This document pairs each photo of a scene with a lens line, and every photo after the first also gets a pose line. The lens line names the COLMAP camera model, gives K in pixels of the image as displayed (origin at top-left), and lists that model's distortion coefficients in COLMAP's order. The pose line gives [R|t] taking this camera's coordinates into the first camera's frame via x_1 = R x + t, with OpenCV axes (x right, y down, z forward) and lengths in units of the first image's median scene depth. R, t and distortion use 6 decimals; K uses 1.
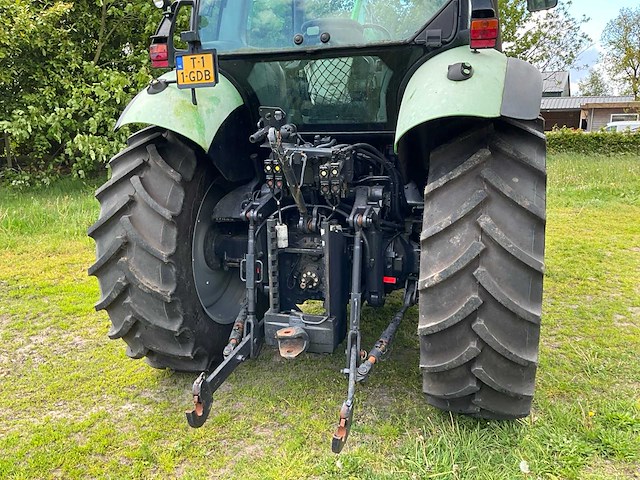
lens RADIAL K [[517.9, 0, 315.2], [0, 517.9, 239.8], [0, 0, 1]] dist [0.080281, -0.145312]
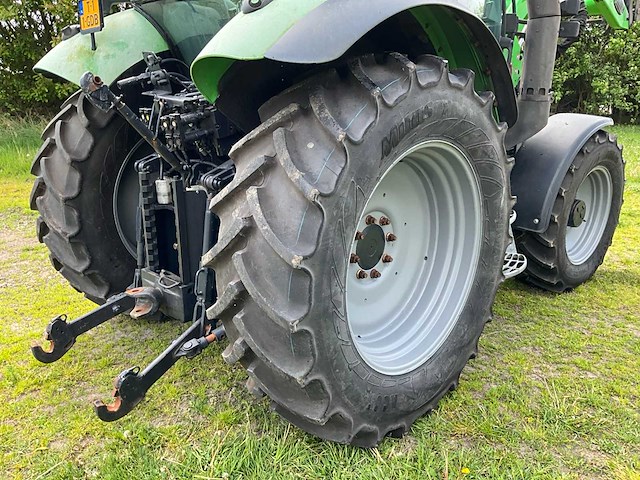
lens RADIAL K [[517.9, 0, 315.6], [0, 517.9, 236.3], [0, 0, 1]] dist [0.080281, -0.145312]
pose [[0.902003, 0.137571, -0.409226, 0.610708], [-0.111125, 0.989916, 0.087844, -0.042155], [0.417184, -0.033760, 0.908195, 0.259013]]
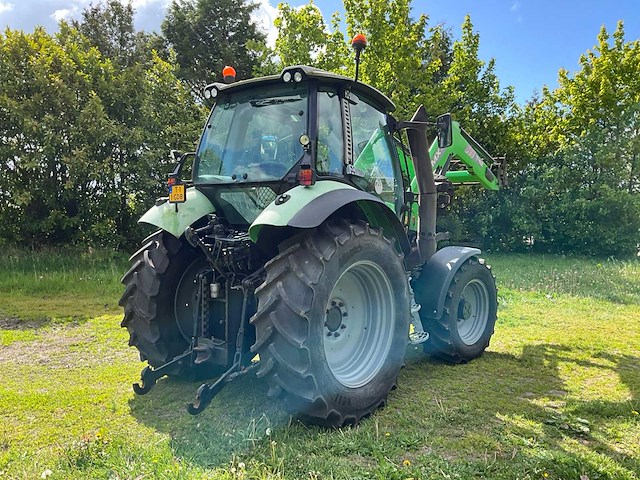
lens RADIAL K [[517.9, 0, 318.6], [0, 517.9, 242.0], [0, 0, 1]] dist [0.080281, -0.145312]
pose [[0.937064, 0.043724, -0.346409, 0.841666], [-0.101457, 0.983417, -0.150322, 0.057756], [0.334092, 0.176007, 0.925961, -0.459554]]
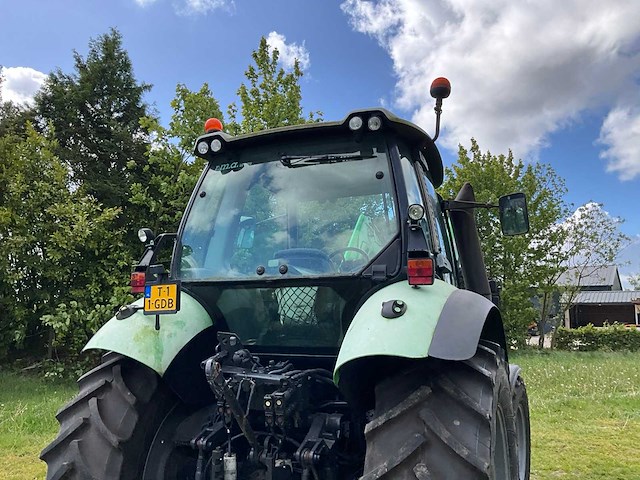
lens RADIAL K [[517.9, 0, 315.8], [0, 517.9, 240.6], [0, 0, 1]] dist [0.080281, -0.145312]
pose [[0.995565, 0.000310, -0.094073, 0.185656], [-0.032991, 0.937637, -0.346047, -0.074490], [0.088098, 0.347616, 0.933489, -0.013552]]
